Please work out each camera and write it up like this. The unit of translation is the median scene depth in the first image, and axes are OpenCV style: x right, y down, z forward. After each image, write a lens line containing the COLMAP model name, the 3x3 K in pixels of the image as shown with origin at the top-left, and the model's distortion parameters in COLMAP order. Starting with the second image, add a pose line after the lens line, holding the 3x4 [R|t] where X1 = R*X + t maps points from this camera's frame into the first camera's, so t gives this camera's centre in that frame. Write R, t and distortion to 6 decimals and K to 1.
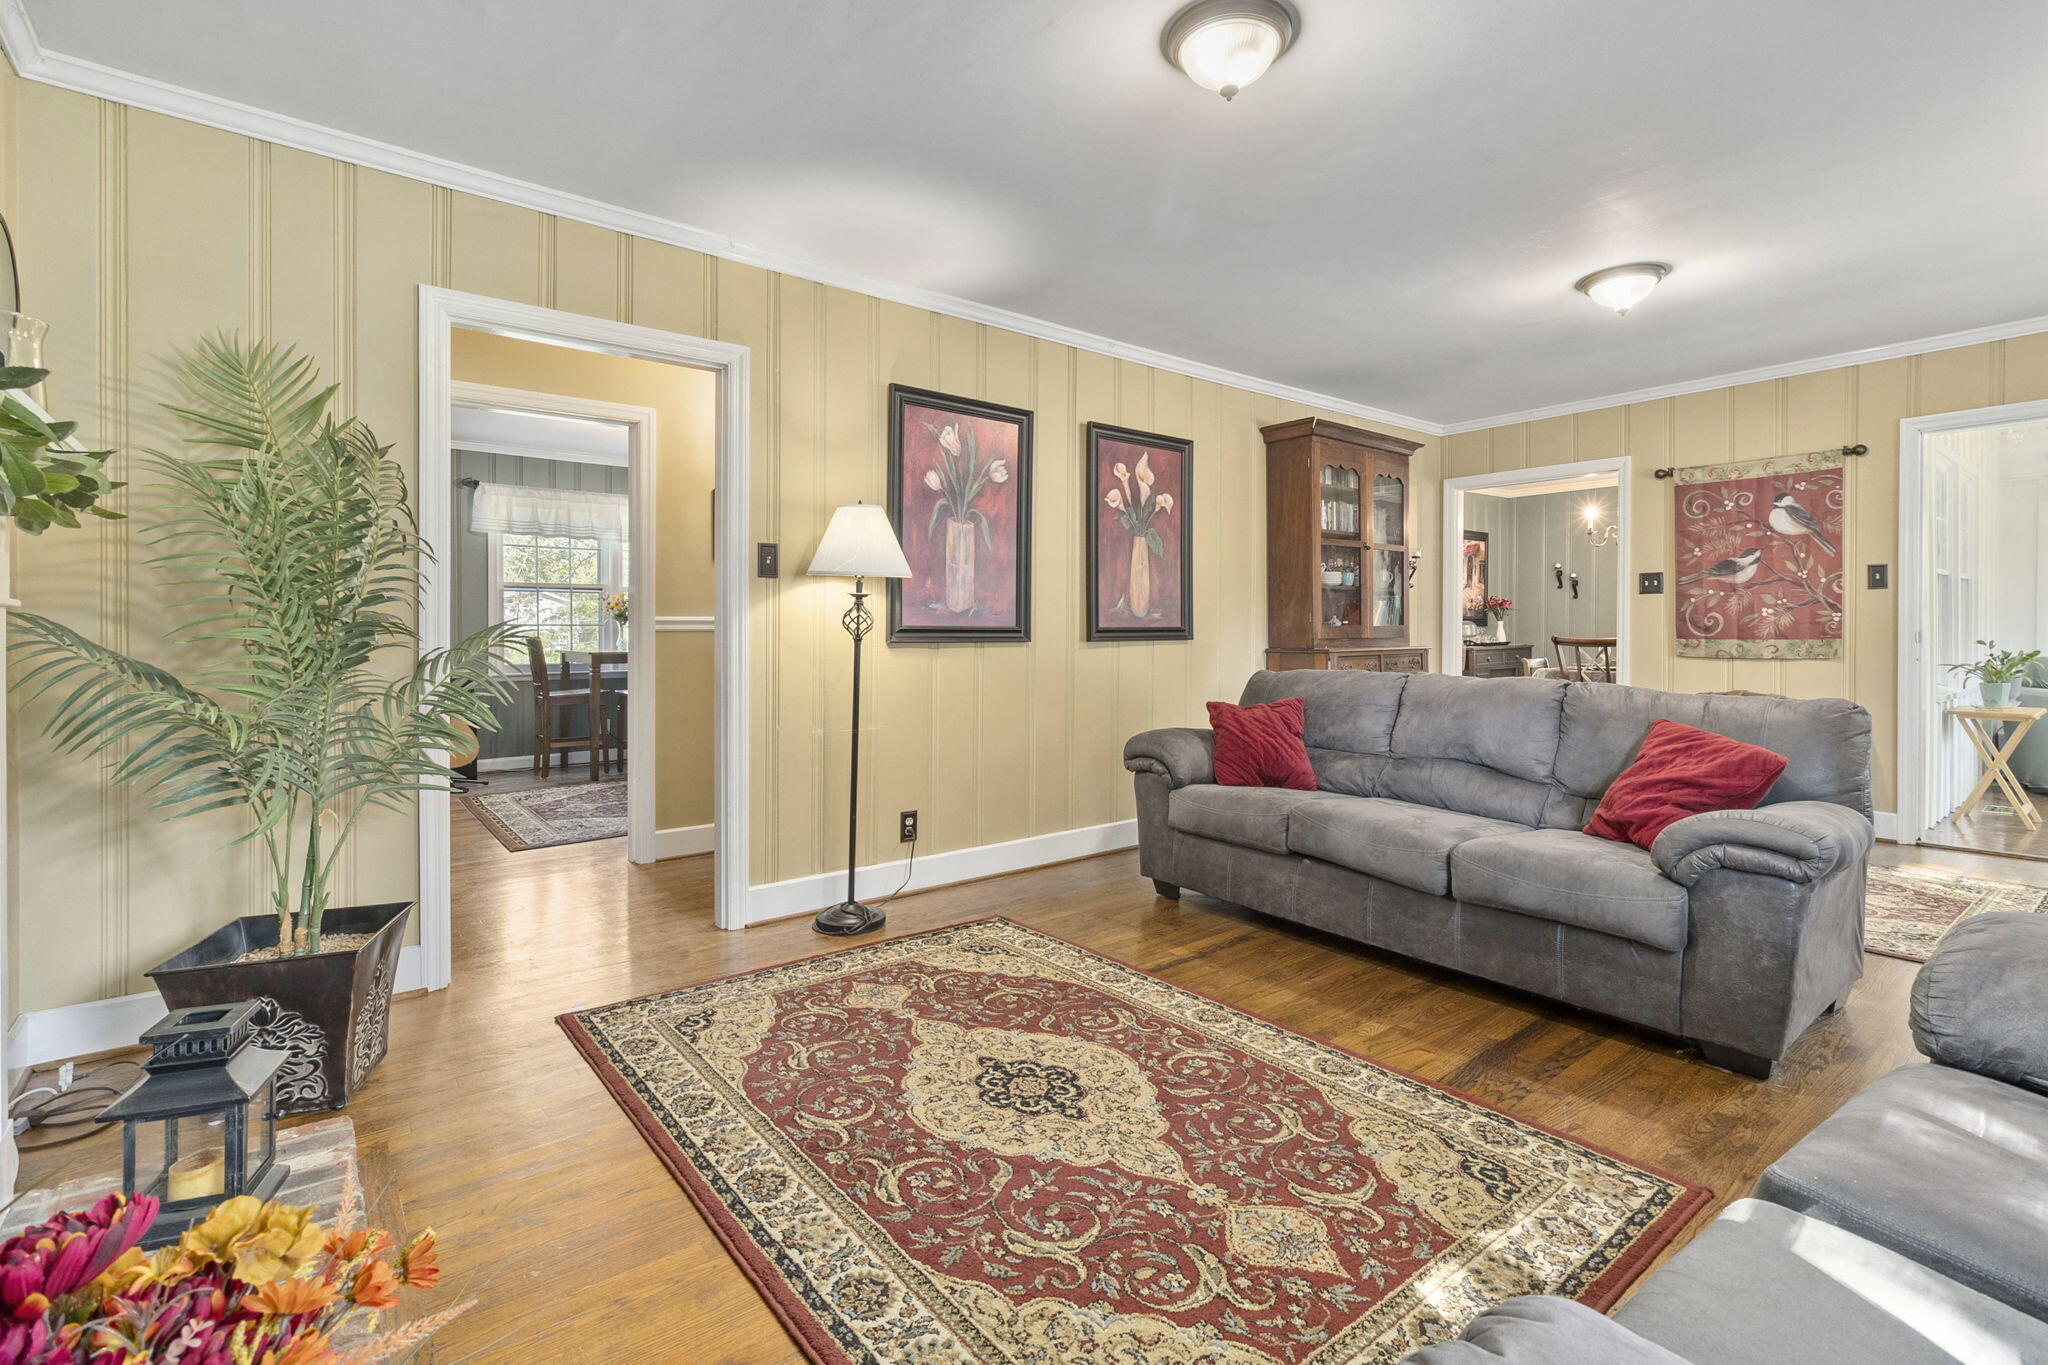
lens RADIAL K [[946.9, 0, 1047.6], [0, 946.9, 641.1], [0, 0, 1]] dist [-0.004795, 0.003747]
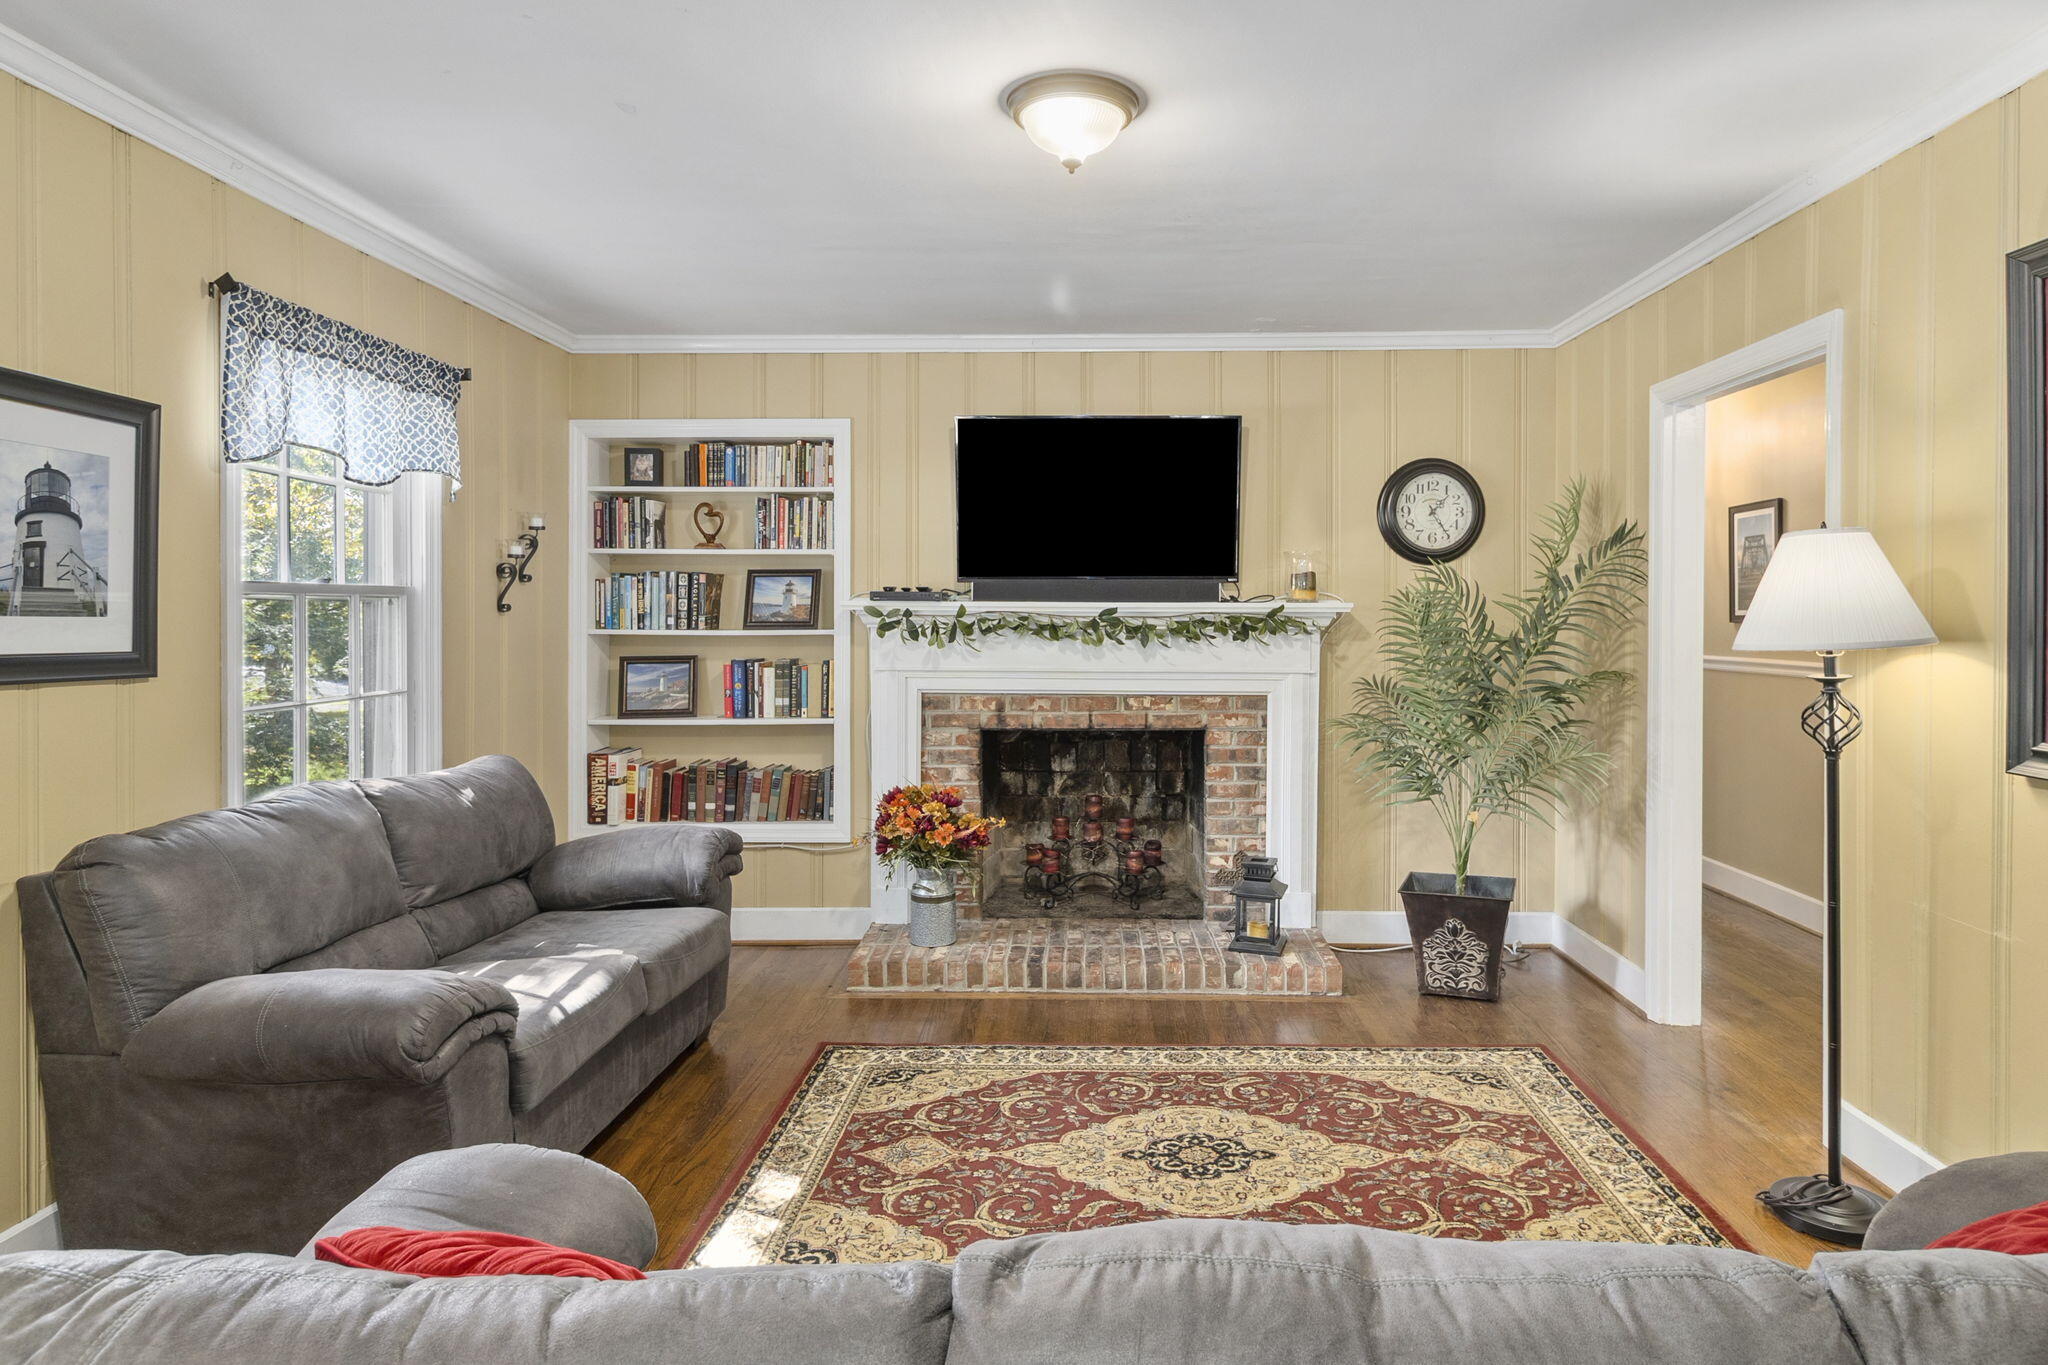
lens RADIAL K [[1175.0, 0, 1062.3], [0, 1175.0, 622.8], [0, 0, 1]] dist [-0.000717, 0.001797]
pose [[-0.654797, 0.008327, -0.755759, 1.052529], [-0.004738, 0.999874, 0.015122, -0.143132], [0.755790, 0.013483, -0.654675, 1.710256]]
